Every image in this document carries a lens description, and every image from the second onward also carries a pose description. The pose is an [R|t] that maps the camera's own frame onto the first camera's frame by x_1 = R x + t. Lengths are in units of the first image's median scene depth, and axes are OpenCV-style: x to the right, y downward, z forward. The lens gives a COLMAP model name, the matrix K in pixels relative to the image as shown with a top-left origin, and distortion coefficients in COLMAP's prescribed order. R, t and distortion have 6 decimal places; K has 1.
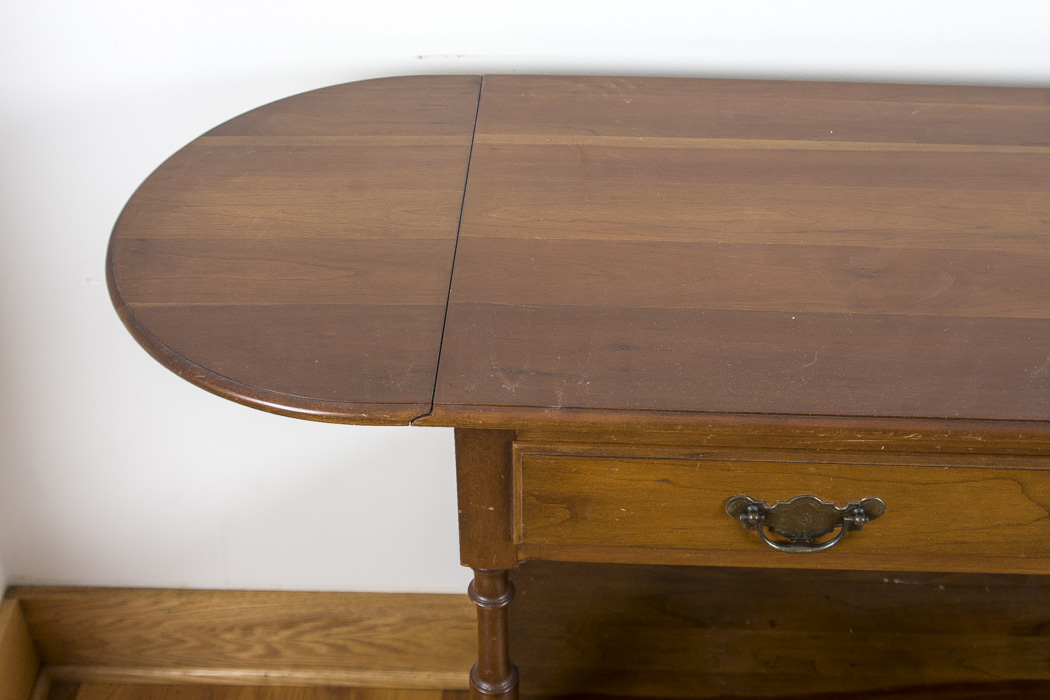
lens RADIAL K [[1428.3, 0, 547.7], [0, 1428.3, 378.9], [0, 0, 1]] dist [-0.085530, 0.000000]
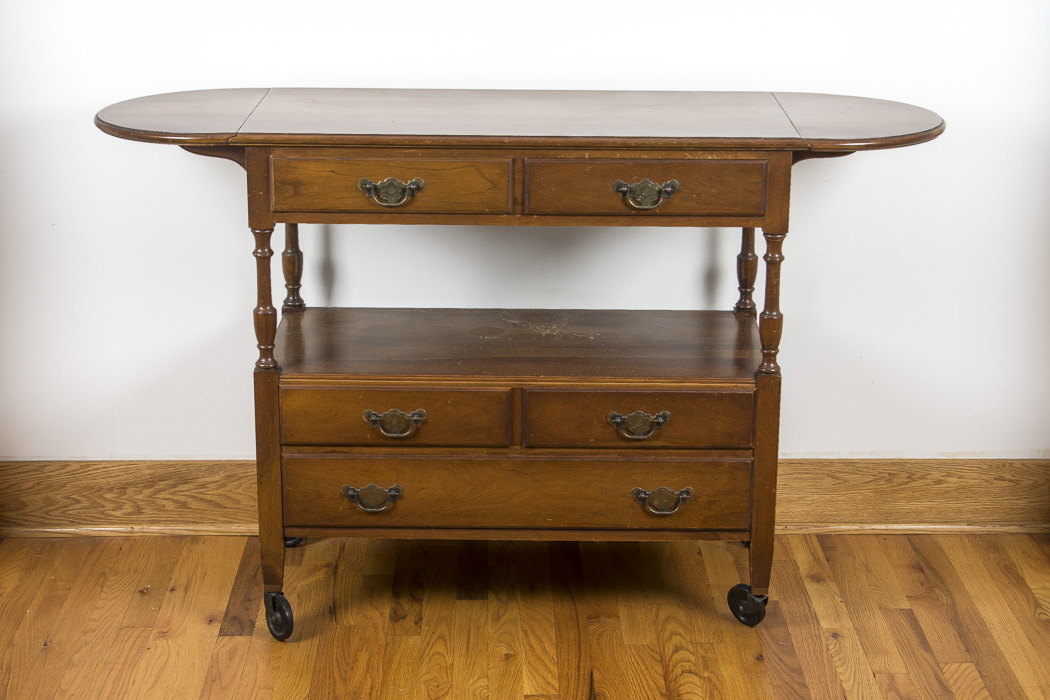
lens RADIAL K [[2041.7, 0, 531.2], [0, 2041.7, 369.2], [0, 0, 1]] dist [0.063928, 0.000000]
pose [[0.999494, -0.007790, 0.030834, 0.250367], [0.018894, 0.925341, -0.378664, 1.377992], [-0.025582, 0.379055, 0.925021, -1.700258]]
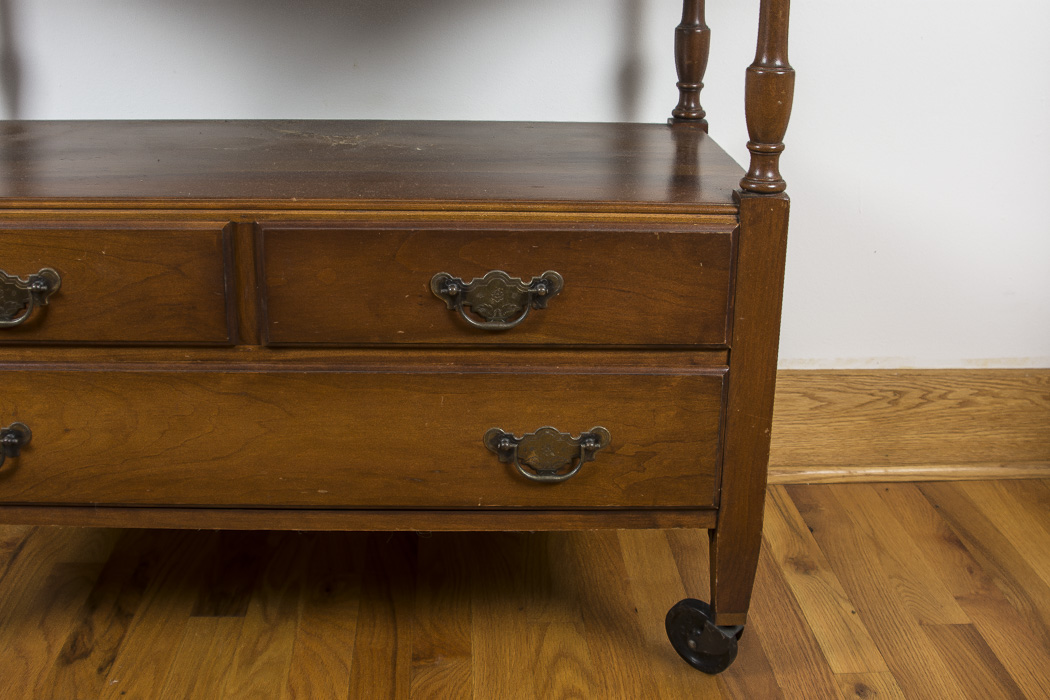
lens RADIAL K [[1266.0, 0, 529.8], [0, 1266.0, 360.1], [0, 0, 1]] dist [-0.139301, 0.000000]
pose [[0.997593, -0.011627, 0.068360, 0.455992], [0.034593, 0.937856, -0.345296, 0.691441], [-0.060097, 0.346830, 0.936001, 0.219375]]
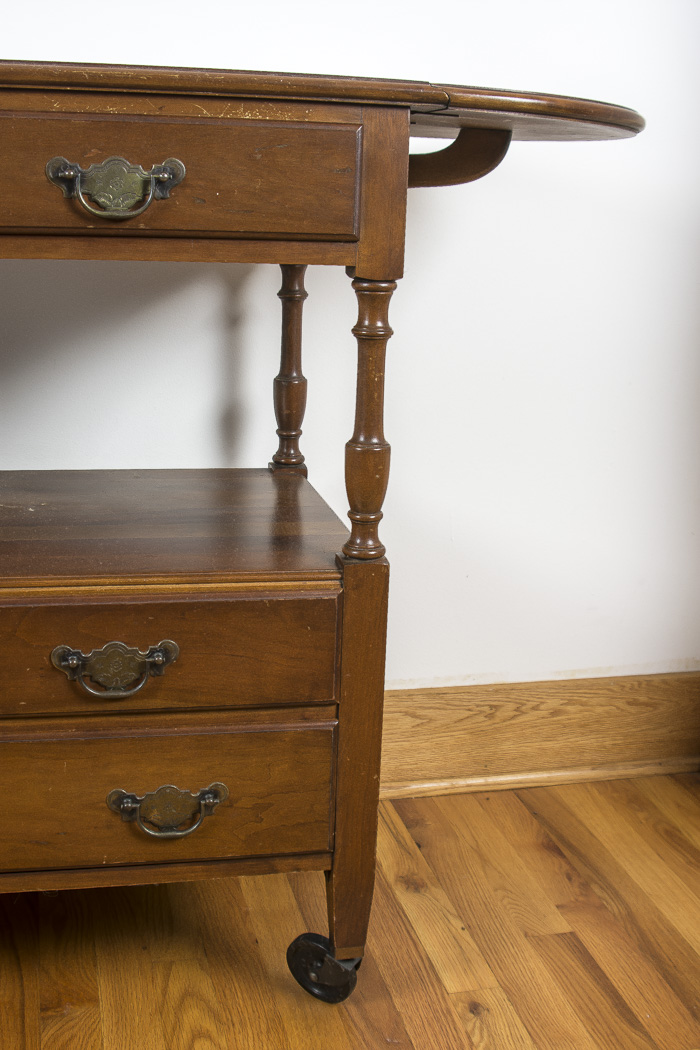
lens RADIAL K [[1266.0, 0, 354.9], [0, 1266.0, 529.4], [0, 0, 1]] dist [-0.139301, 0.000000]
pose [[0.967911, -0.031741, 0.249279, 0.437836], [0.132887, 0.906591, -0.400541, 0.643768], [-0.213280, 0.420814, 0.881718, 0.148145]]
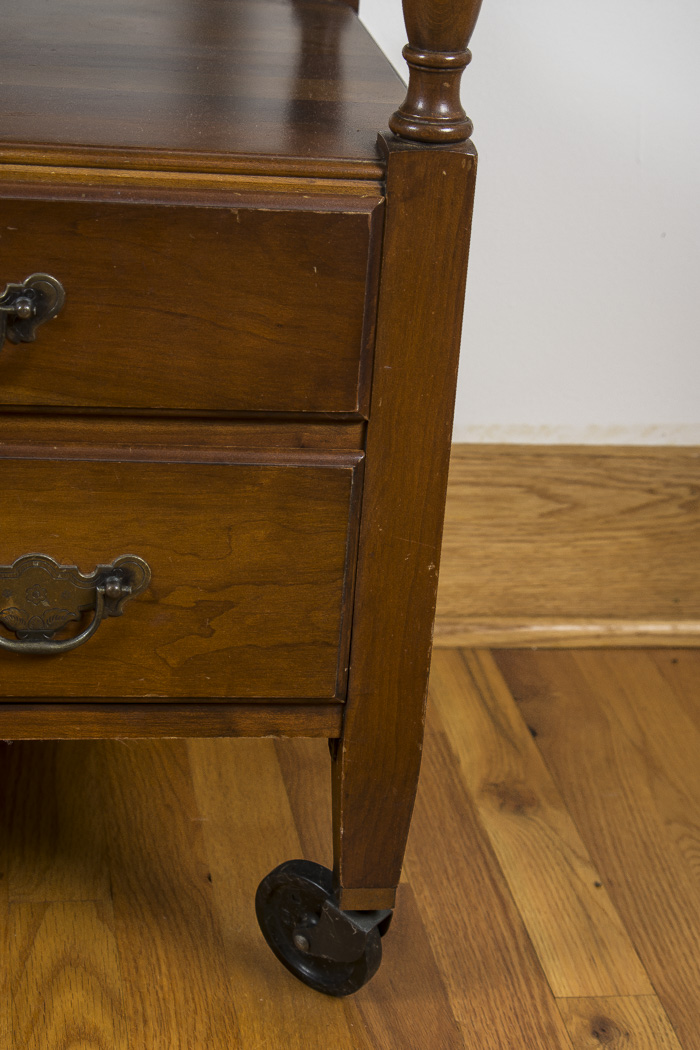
lens RADIAL K [[2324.6, 0, 352.7], [0, 2324.6, 526.6], [0, 0, 1]] dist [0.133290, 0.000000]
pose [[0.983947, -0.001593, 0.178454, 0.488654], [0.053189, 0.957131, -0.284730, 0.683020], [-0.170350, 0.289651, 0.941851, 0.188142]]
